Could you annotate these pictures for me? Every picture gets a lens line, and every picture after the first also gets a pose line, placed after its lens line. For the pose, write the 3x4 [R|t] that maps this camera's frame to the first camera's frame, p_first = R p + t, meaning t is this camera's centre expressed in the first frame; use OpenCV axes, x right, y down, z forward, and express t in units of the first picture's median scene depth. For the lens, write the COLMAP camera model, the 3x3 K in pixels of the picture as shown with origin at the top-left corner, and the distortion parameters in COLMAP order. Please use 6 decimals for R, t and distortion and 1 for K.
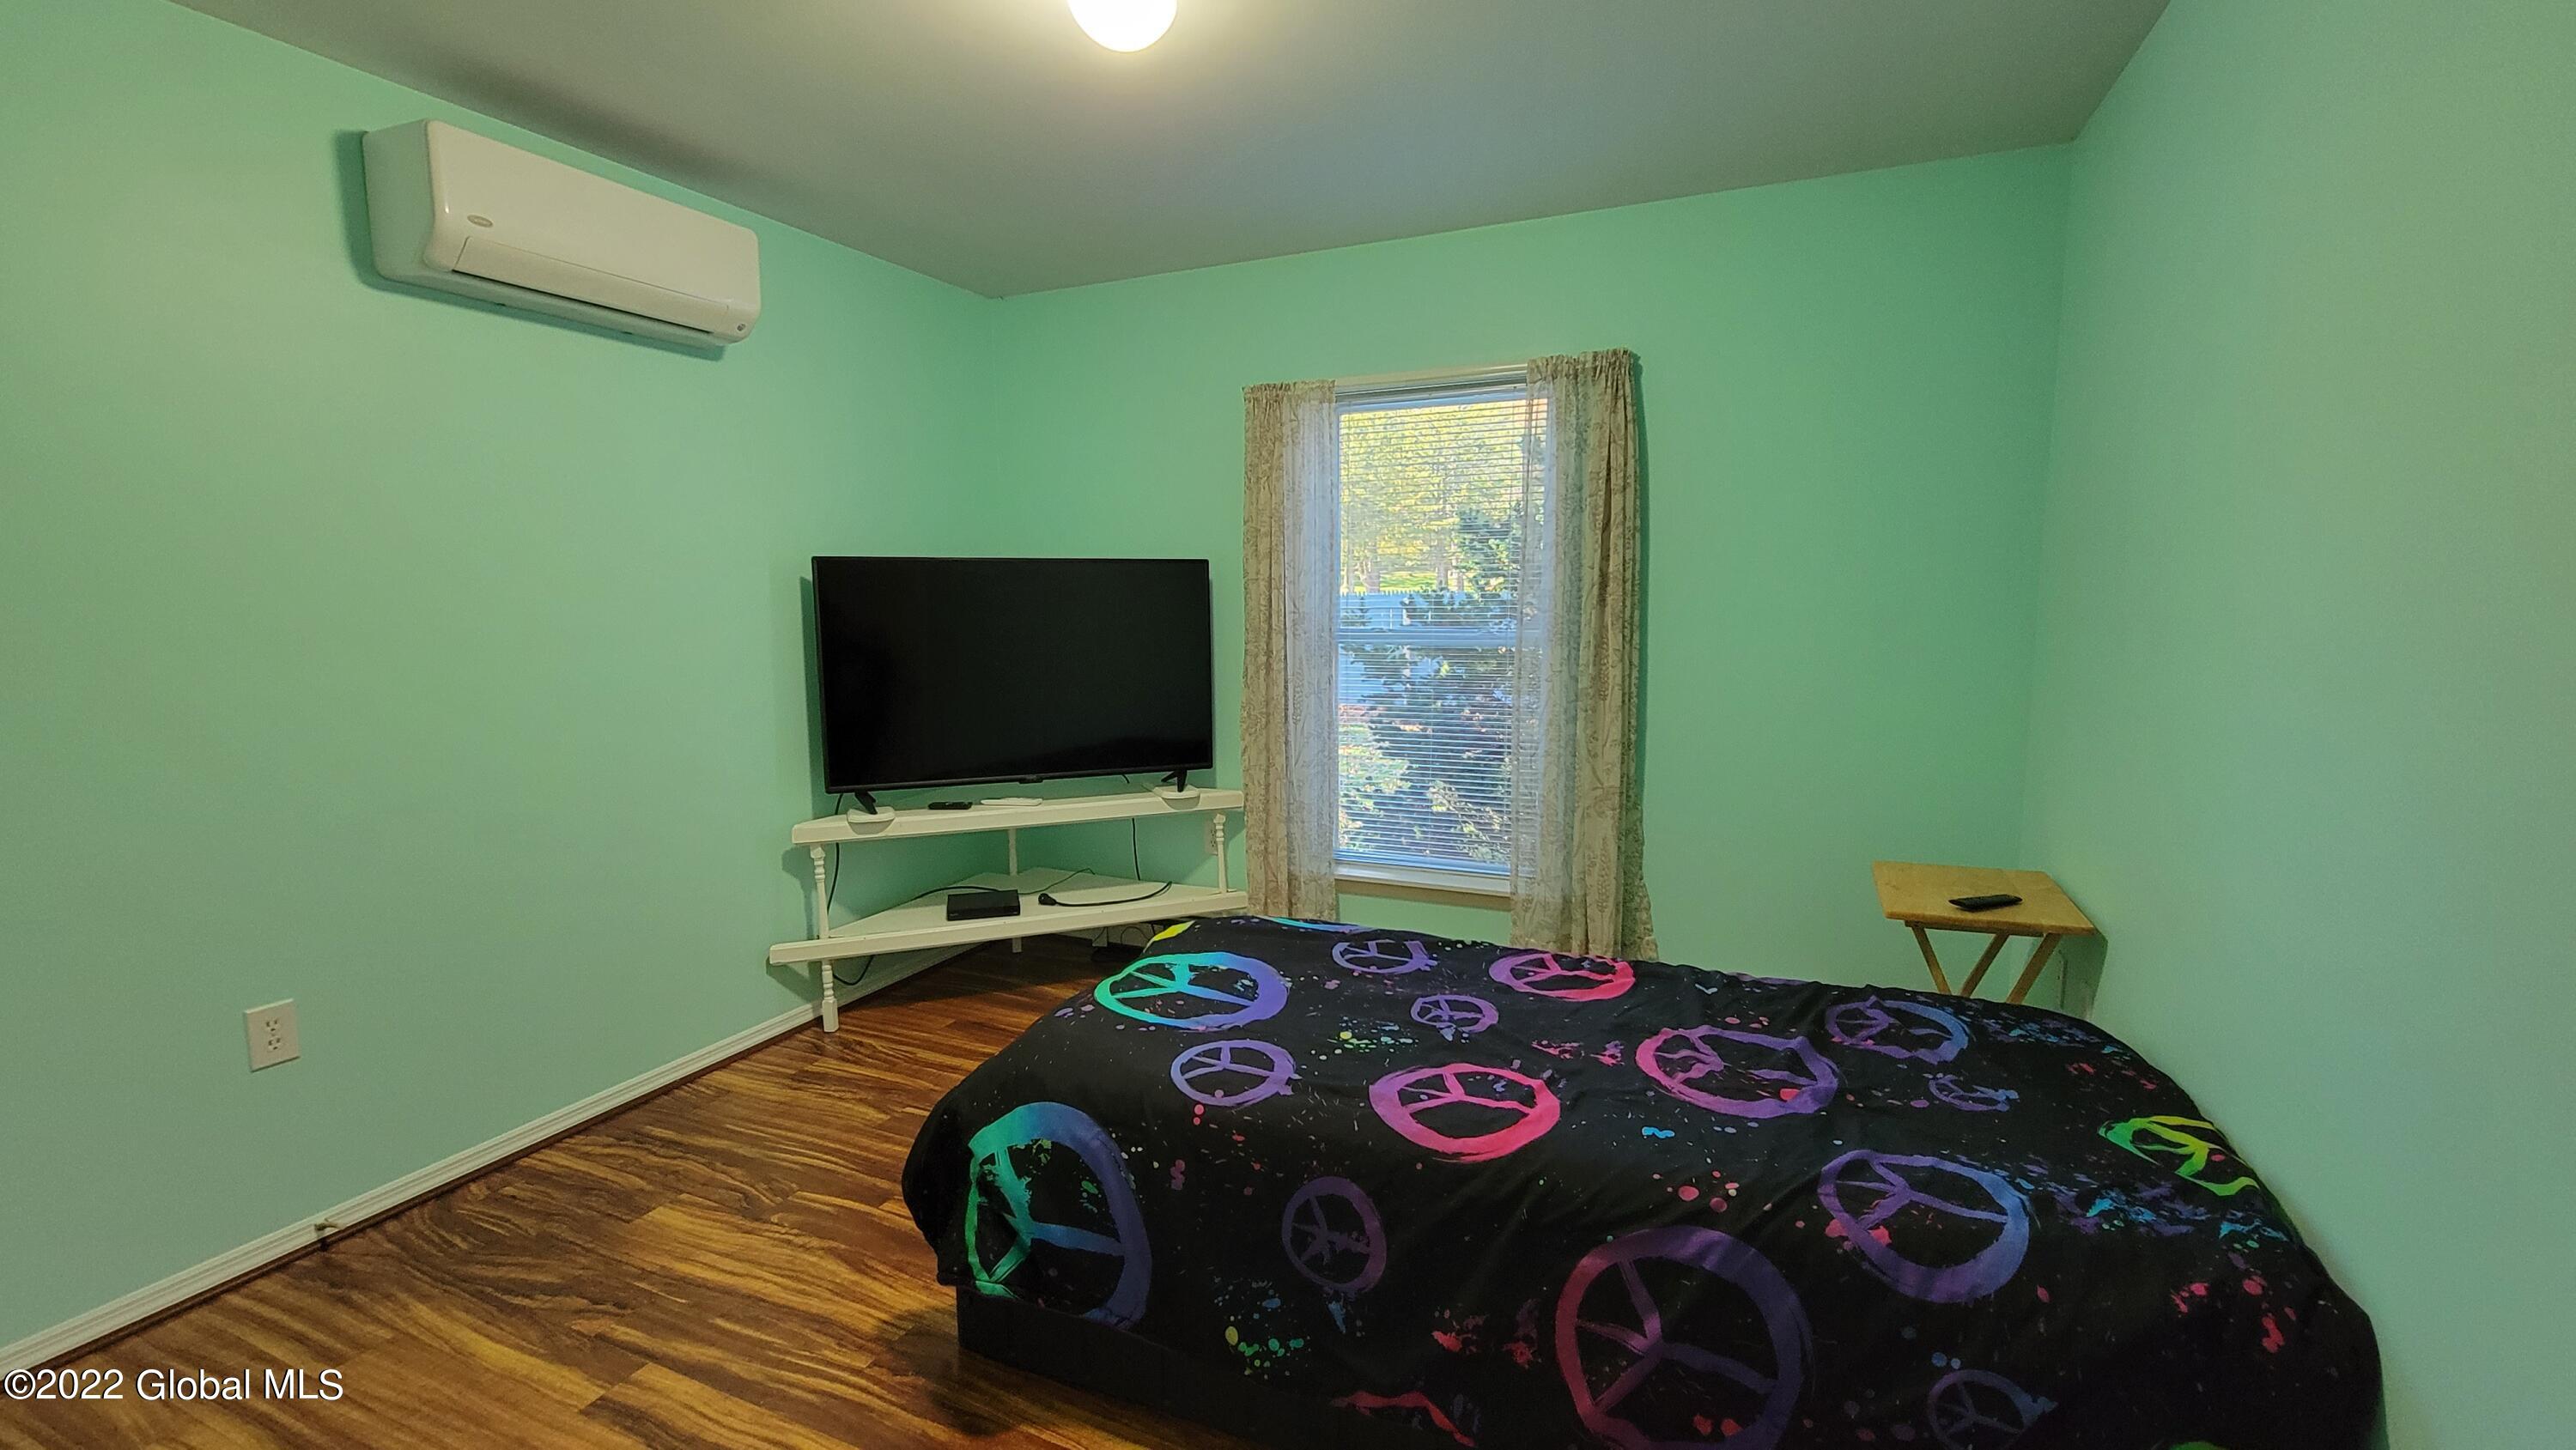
lens RADIAL K [[1082.6, 0, 1267.3], [0, 1082.6, 721.4], [0, 0, 1]] dist [-0.004905, 0.000090]
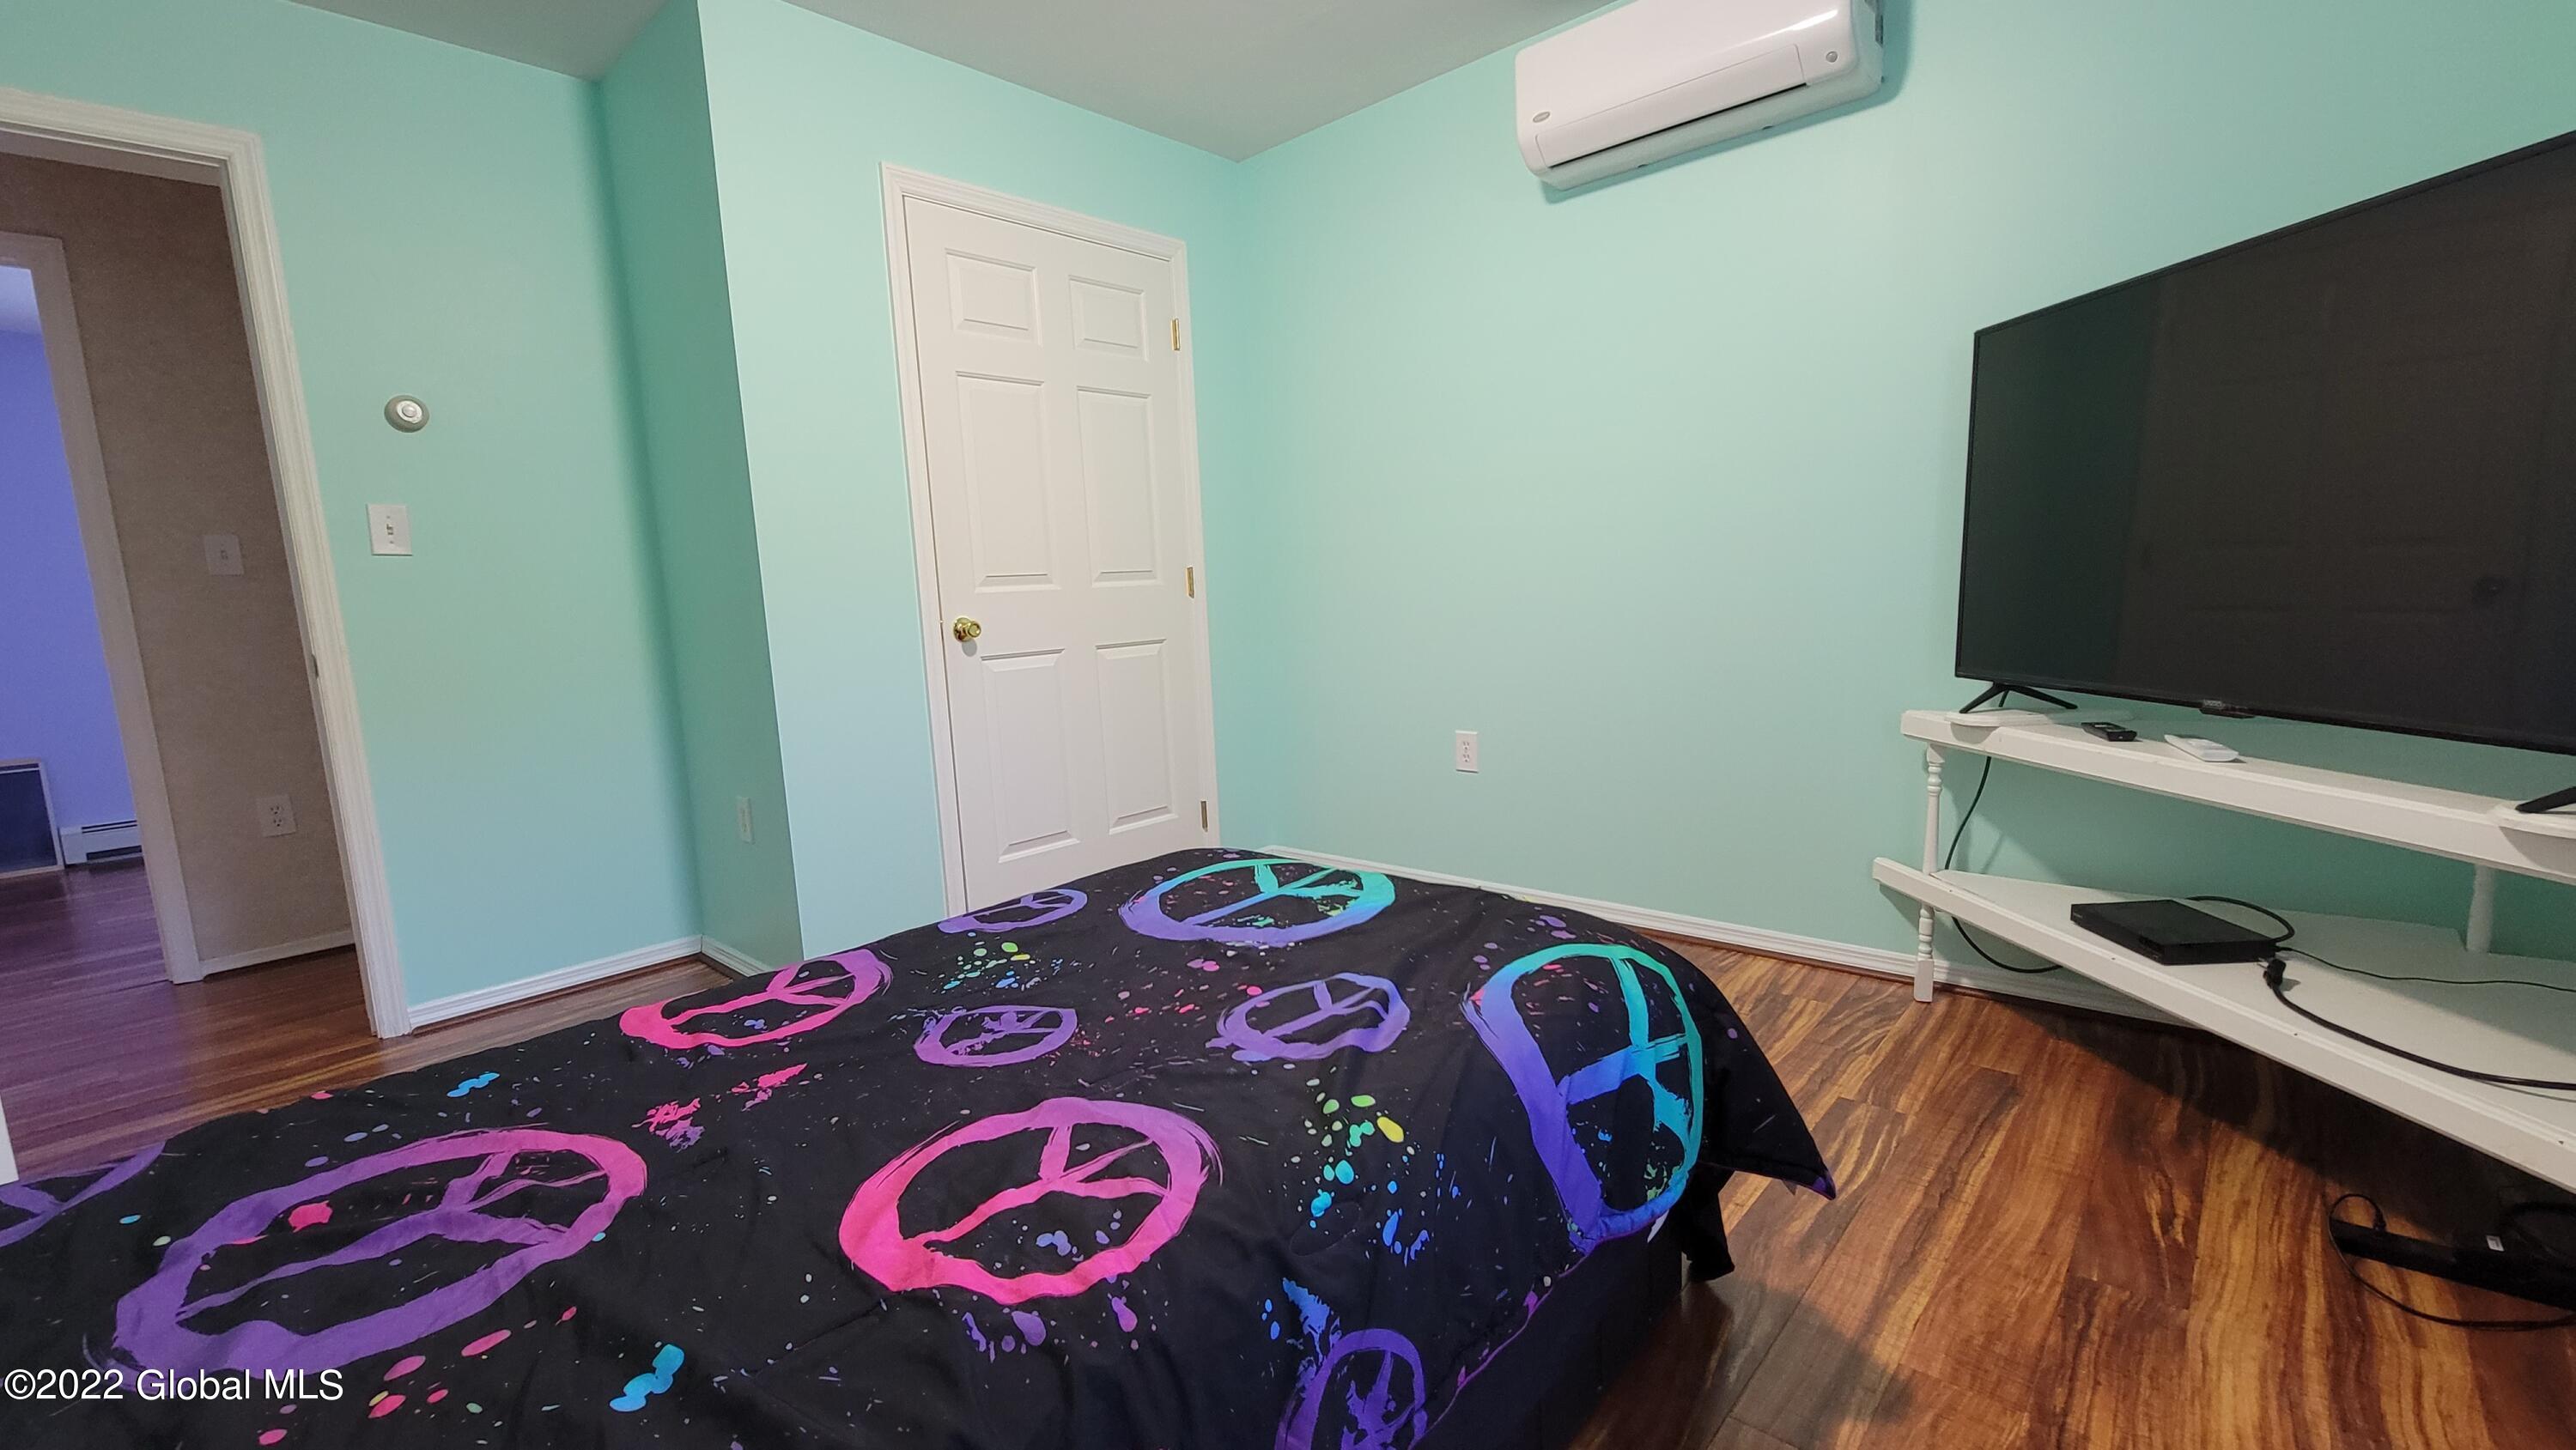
lens RADIAL K [[1082.6, 0, 1306.0], [0, 1082.6, 737.7], [0, 0, 1]] dist [-0.004905, 0.000090]
pose [[-0.285315, 0.156197, -0.945620, 0.385939], [-0.065367, 0.981162, 0.181791, 0.004376], [0.956202, 0.113680, -0.269731, 0.783487]]
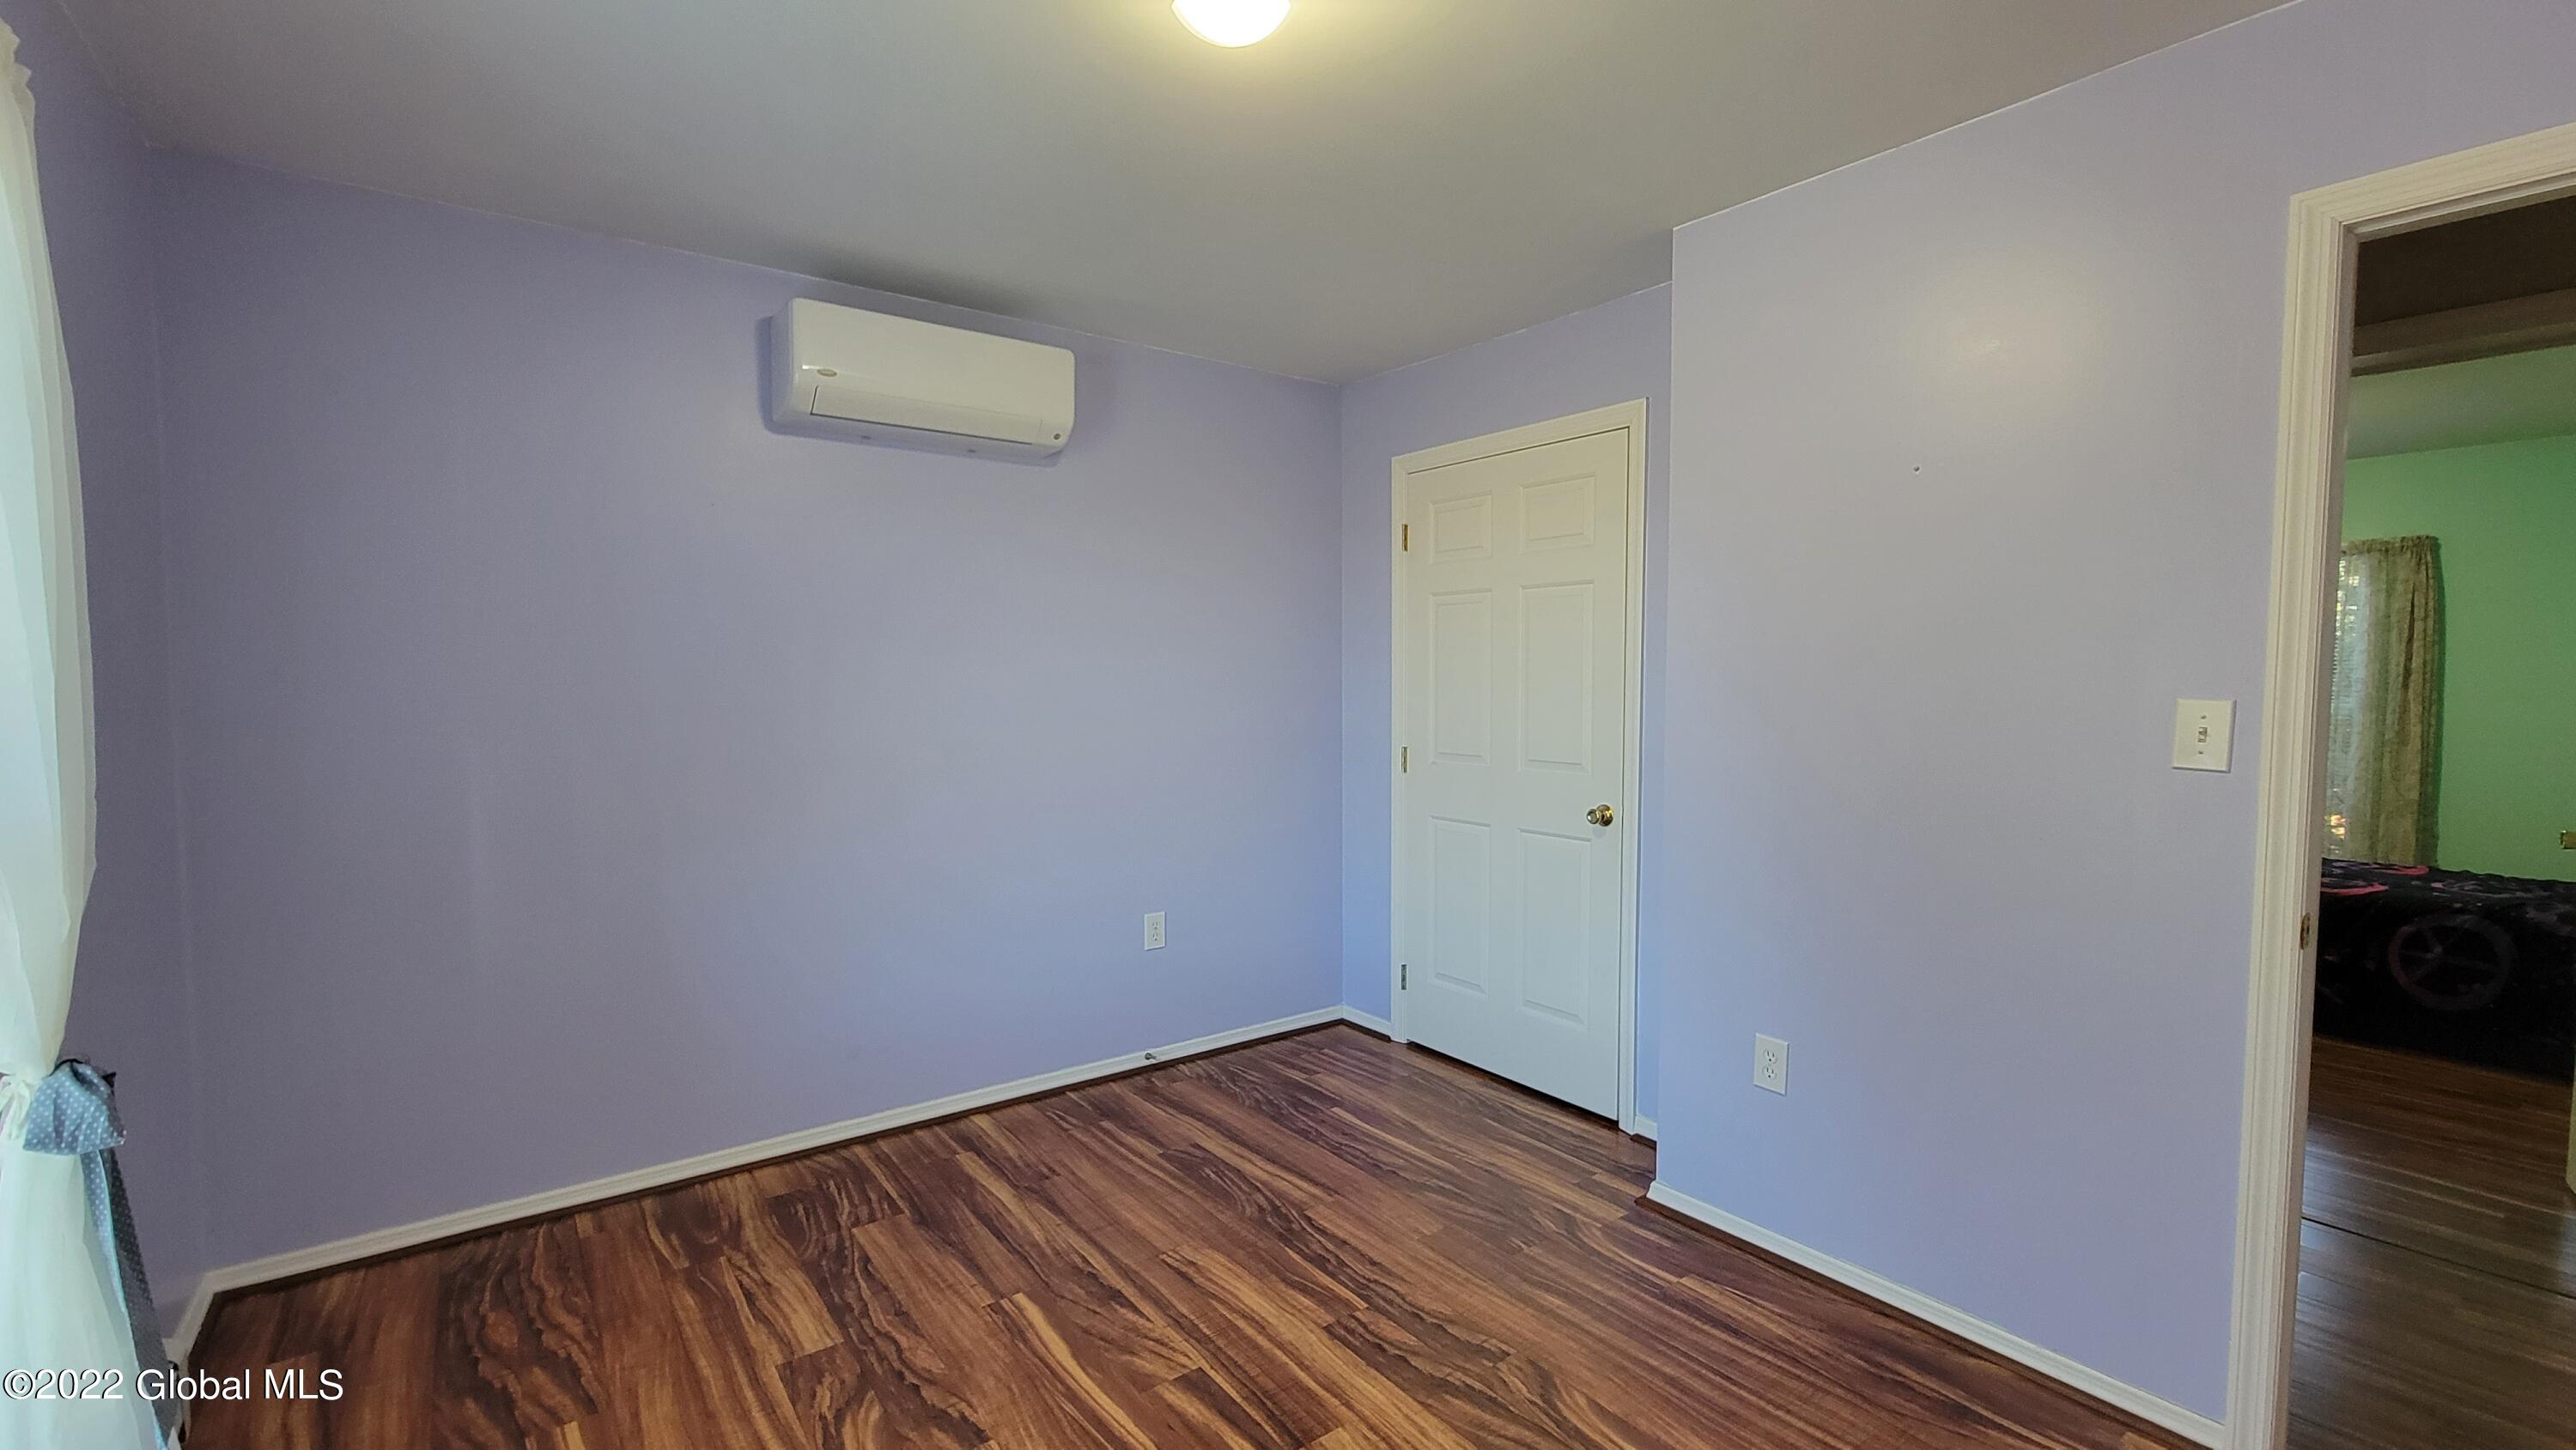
lens RADIAL K [[1082.6, 0, 1291.3], [0, 1082.6, 718.9], [0, 0, 1]] dist [-0.004905, 0.000090]
pose [[0.882478, 0.037856, -0.468828, -0.420474], [-0.070832, 0.996085, -0.052898, 0.147762], [0.464990, 0.079889, 0.881704, -1.240546]]
